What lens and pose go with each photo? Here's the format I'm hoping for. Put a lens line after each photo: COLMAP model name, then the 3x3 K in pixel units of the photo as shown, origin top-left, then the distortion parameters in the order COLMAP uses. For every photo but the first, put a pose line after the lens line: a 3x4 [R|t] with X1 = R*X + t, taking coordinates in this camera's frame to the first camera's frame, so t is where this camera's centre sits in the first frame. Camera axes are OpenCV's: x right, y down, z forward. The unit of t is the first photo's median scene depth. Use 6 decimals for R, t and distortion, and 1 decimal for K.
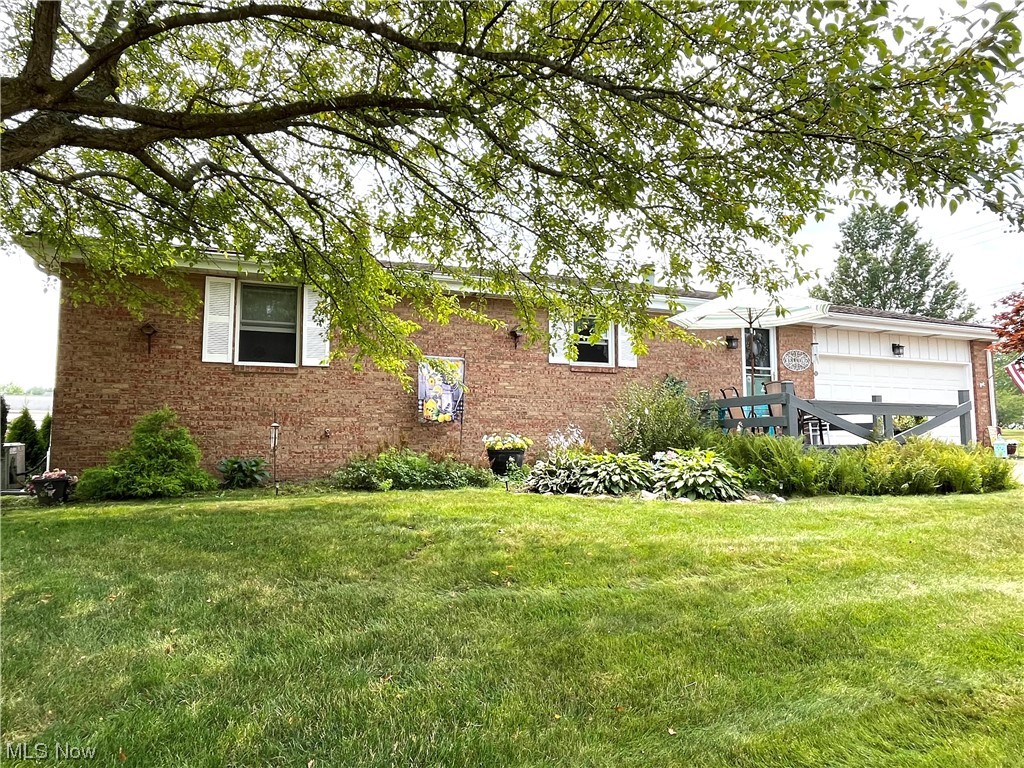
lens RADIAL K [[619.1, 0, 512.0], [0, 619.1, 384.0], [0, 0, 1]] dist [0.000114, -0.000032]
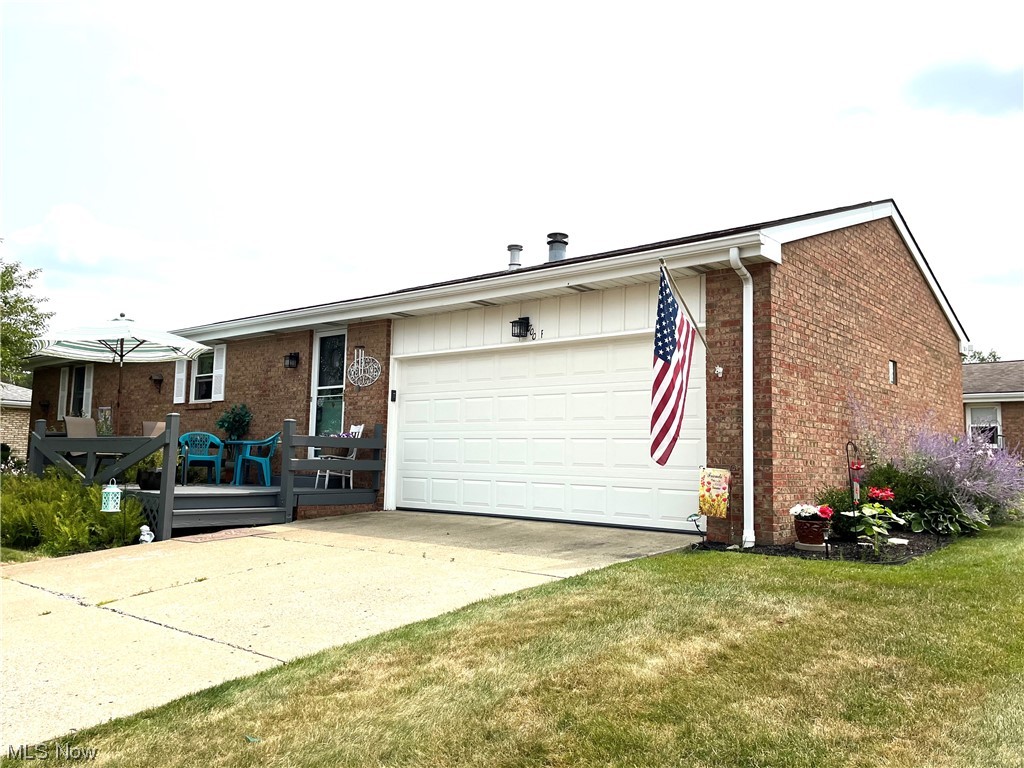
lens RADIAL K [[802.9, 0, 511.1], [0, 802.9, 380.7], [0, 0, 1]] dist [0.049914, -0.009089]
pose [[0.491946, -0.086491, -0.866319, 1.405770], [0.048033, 0.996234, -0.072186, 0.051167], [0.869300, -0.006100, 0.494247, 0.701987]]
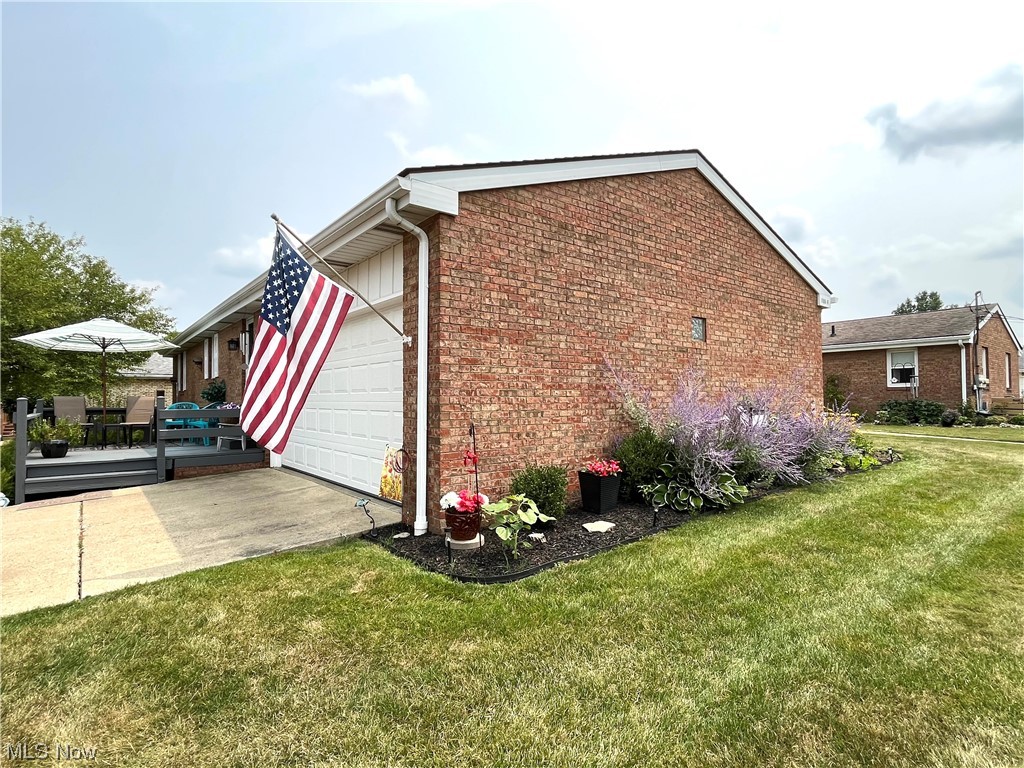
lens RADIAL K [[528.0, 0, 512.0], [0, 528.0, 384.0], [0, 0, 1]] dist [0.002948, 0.000327]
pose [[0.315341, -0.037088, -0.948254, 1.318097], [0.080648, 0.996668, -0.012162, 0.047592], [0.945545, -0.072640, 0.317281, 1.122781]]
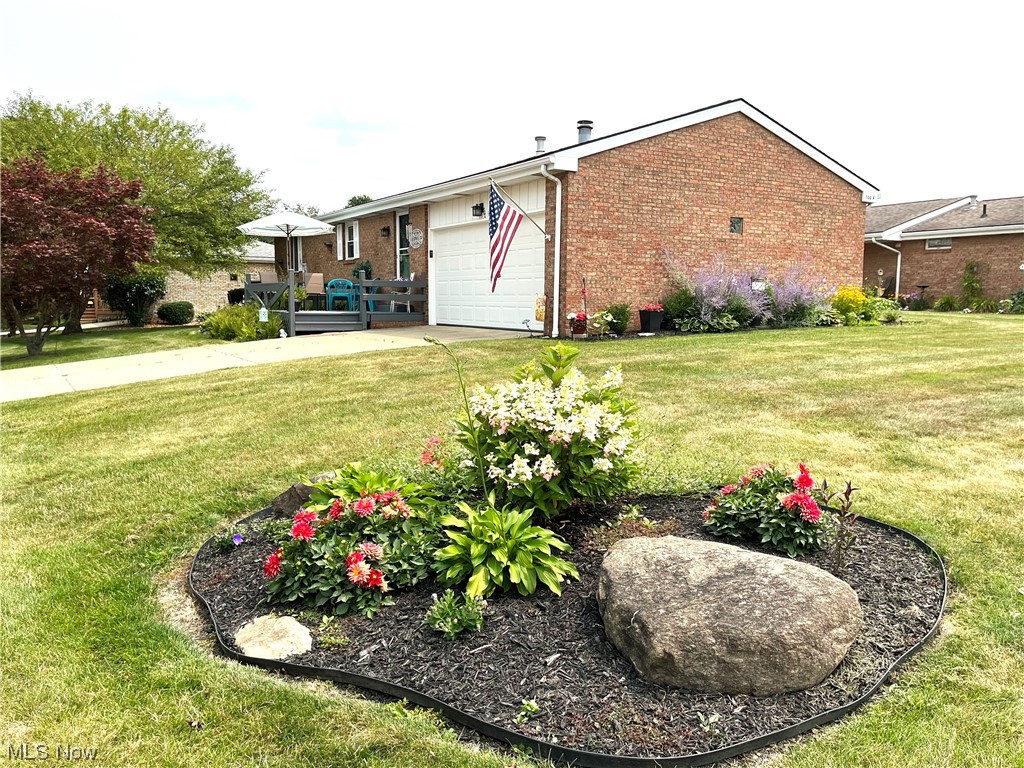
lens RADIAL K [[802.9, 0, 511.1], [0, 802.9, 380.7], [0, 0, 1]] dist [0.049914, -0.009089]
pose [[0.185269, 0.090372, -0.978524, 2.033793], [0.067967, 0.992199, 0.104504, 0.082249], [0.980335, -0.085869, 0.177682, 0.907262]]
